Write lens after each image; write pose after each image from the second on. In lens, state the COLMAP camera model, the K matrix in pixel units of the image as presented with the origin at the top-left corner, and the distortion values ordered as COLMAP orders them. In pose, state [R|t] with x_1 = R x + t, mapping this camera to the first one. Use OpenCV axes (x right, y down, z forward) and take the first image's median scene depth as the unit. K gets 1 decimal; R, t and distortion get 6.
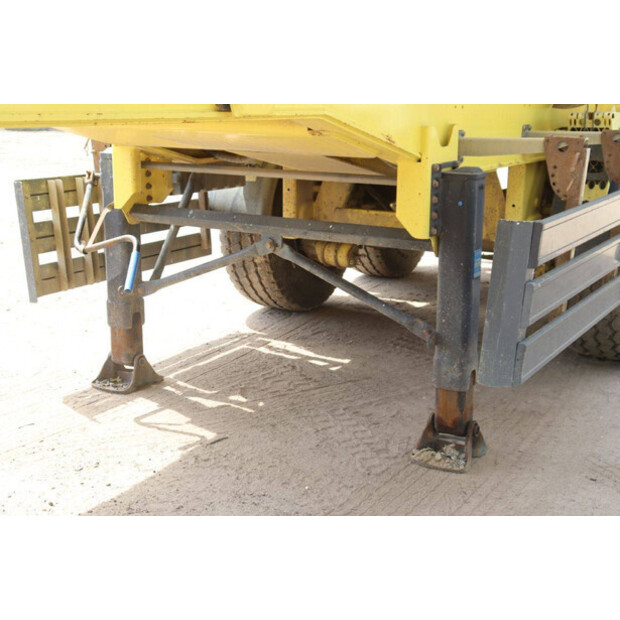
lens RADIAL K [[887.7, 0, 310.0], [0, 887.7, 310.0], [0, 0, 1]] dist [0.010023, 0.033447]
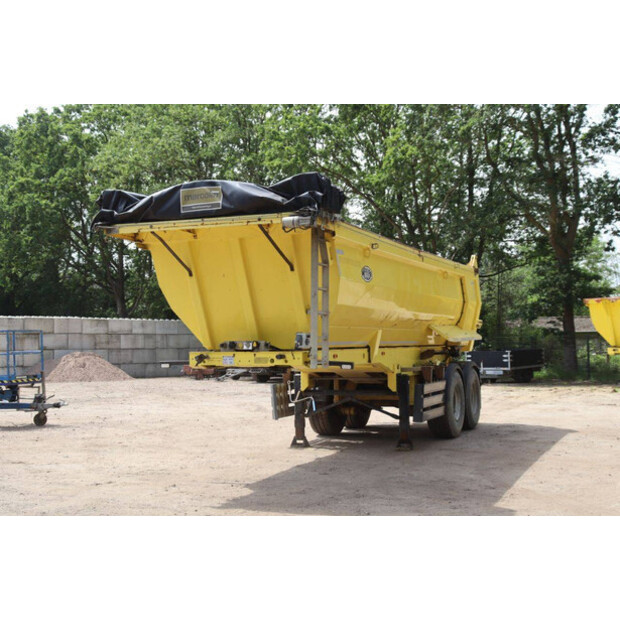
lens RADIAL K [[887.7, 0, 310.0], [0, 887.7, 310.0], [0, 0, 1]] dist [0.010023, 0.033447]
pose [[0.985209, -0.018880, 0.170312, -0.886806], [0.064793, 0.961165, -0.268262, 0.589258], [-0.158633, 0.275329, 0.948172, -2.726266]]
